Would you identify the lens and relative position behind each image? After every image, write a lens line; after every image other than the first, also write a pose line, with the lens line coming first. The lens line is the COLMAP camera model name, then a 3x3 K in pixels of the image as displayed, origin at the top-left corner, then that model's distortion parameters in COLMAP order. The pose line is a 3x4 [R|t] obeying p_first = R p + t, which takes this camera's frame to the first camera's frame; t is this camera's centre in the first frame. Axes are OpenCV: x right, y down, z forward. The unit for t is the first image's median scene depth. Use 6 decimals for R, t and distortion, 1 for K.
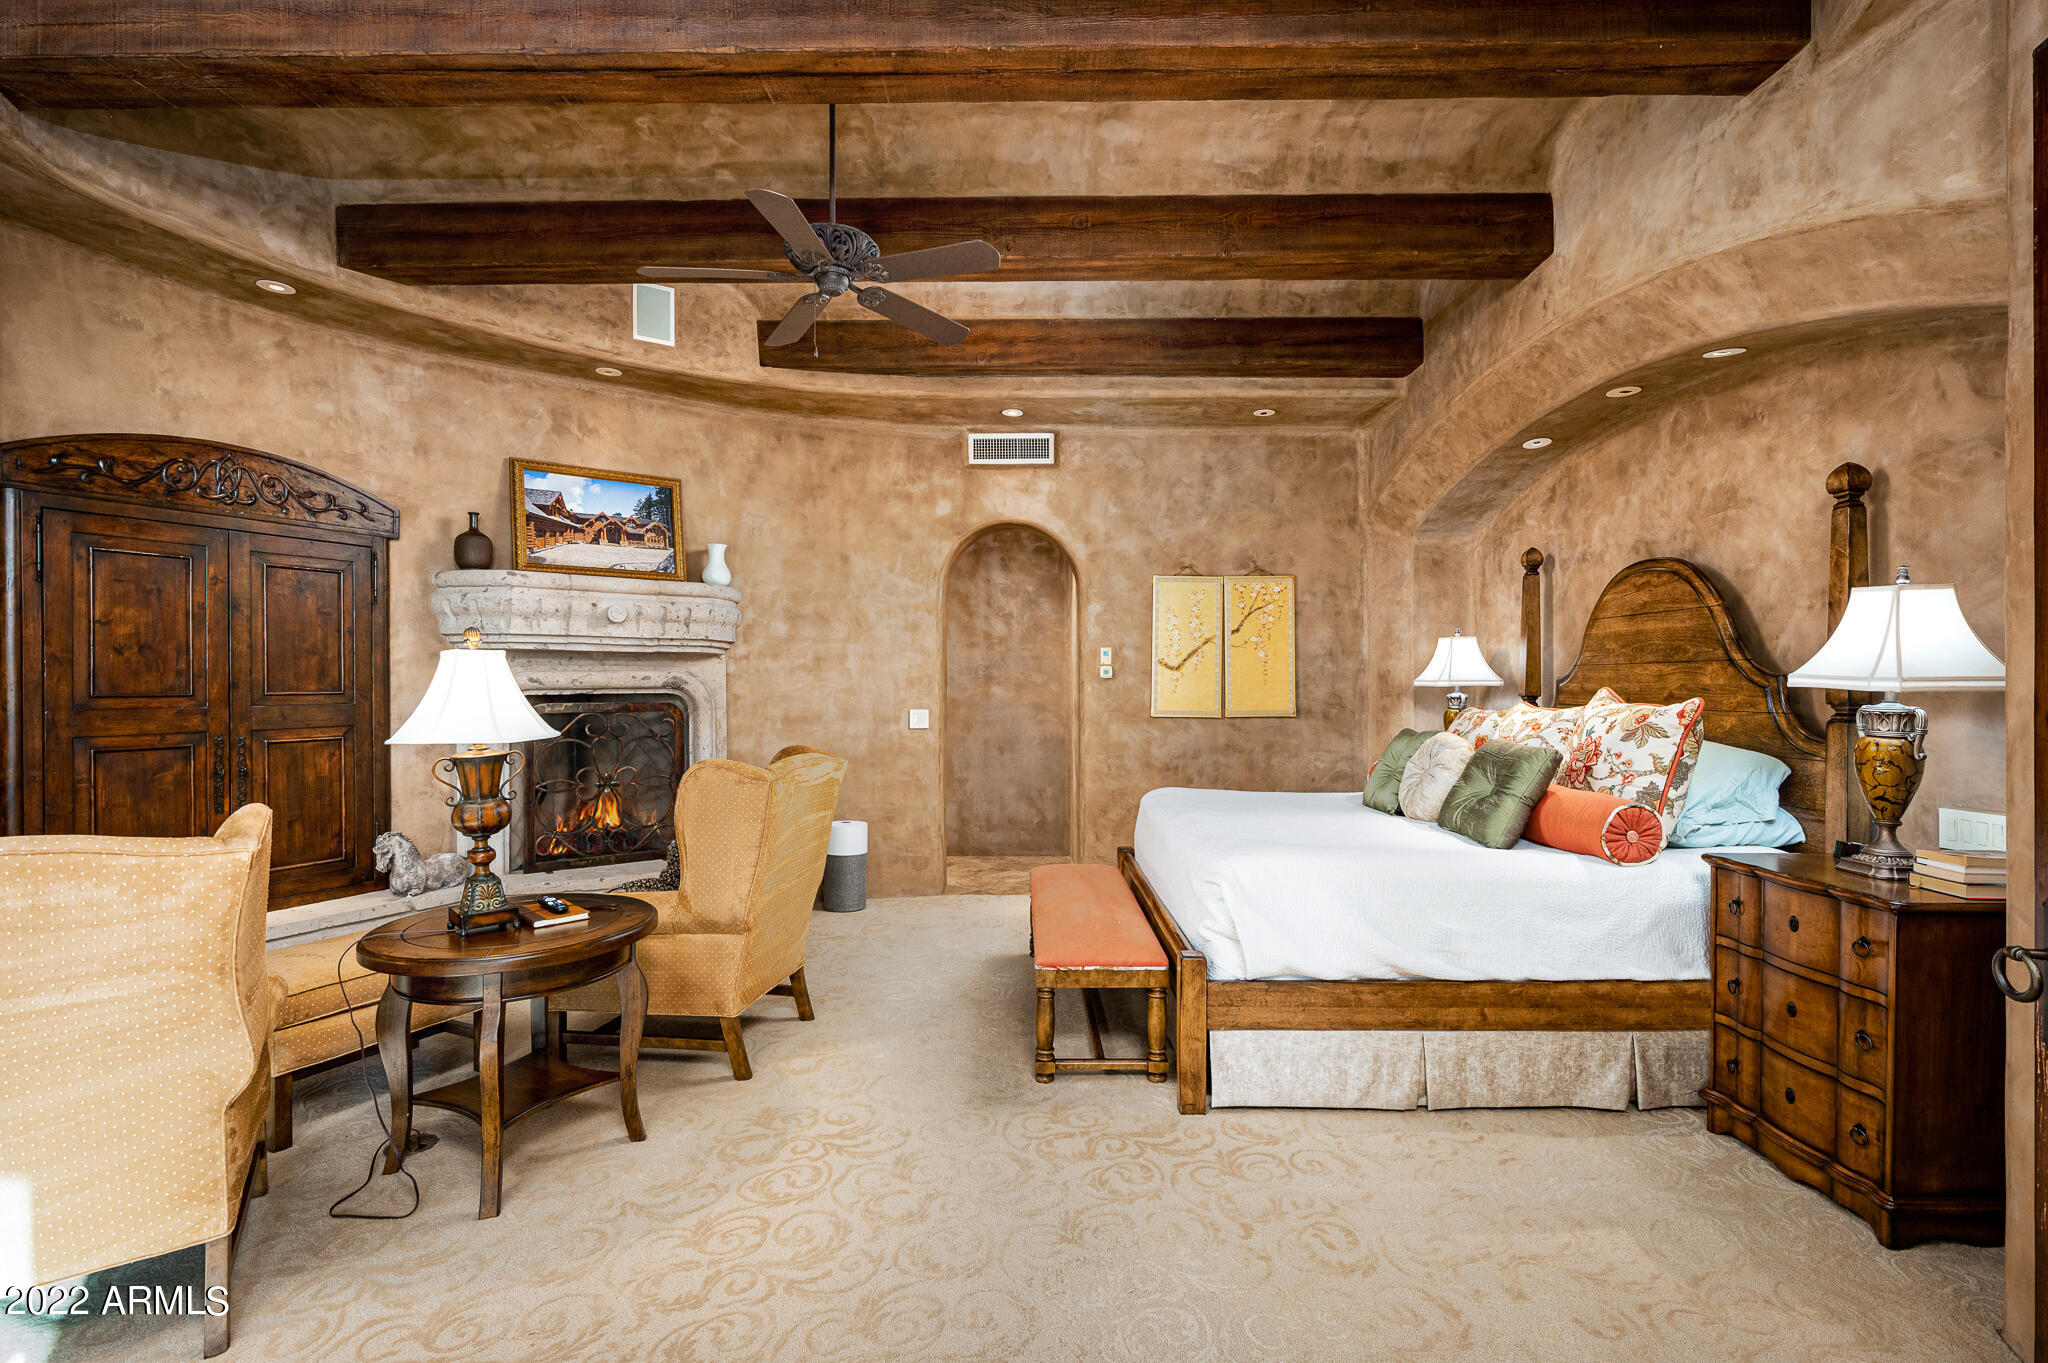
lens RADIAL K [[957.5, 0, 1024.0], [0, 957.5, 681.5], [0, 0, 1]] dist [-0.000196, 0.000249]
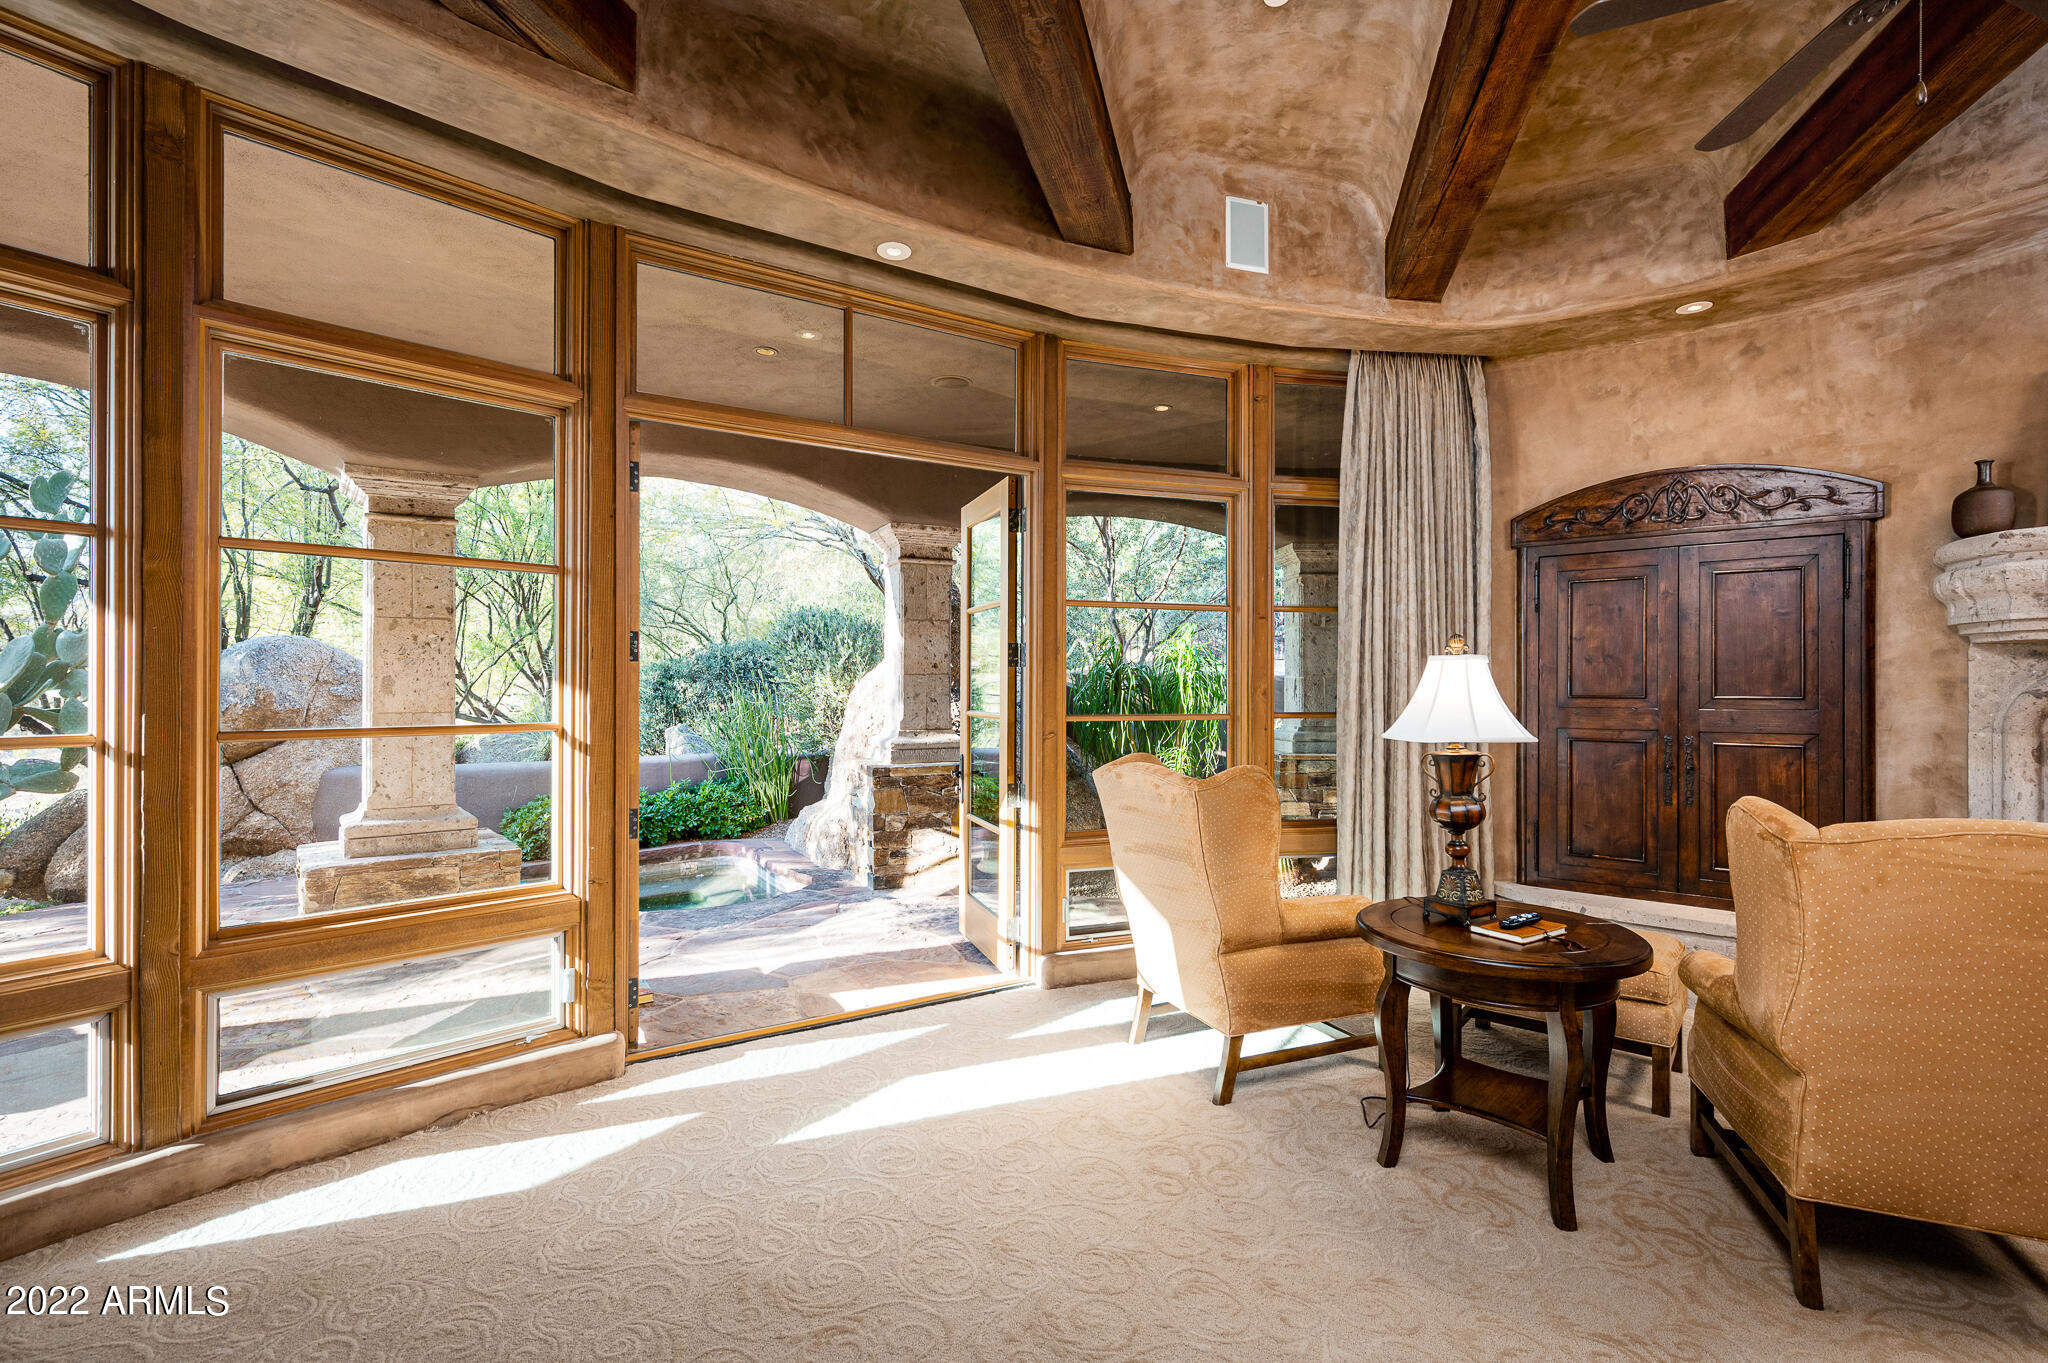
lens RADIAL K [[936.2, 0, 1025.2], [0, 936.2, 689.1], [0, 0, 1]] dist [-0.000563, 0.000021]
pose [[-0.253753, 0.003590, -0.967263, 0.394777], [-0.001854, 0.999989, 0.004198, 0.000979], [0.967267, 0.002858, -0.253743, 0.558589]]
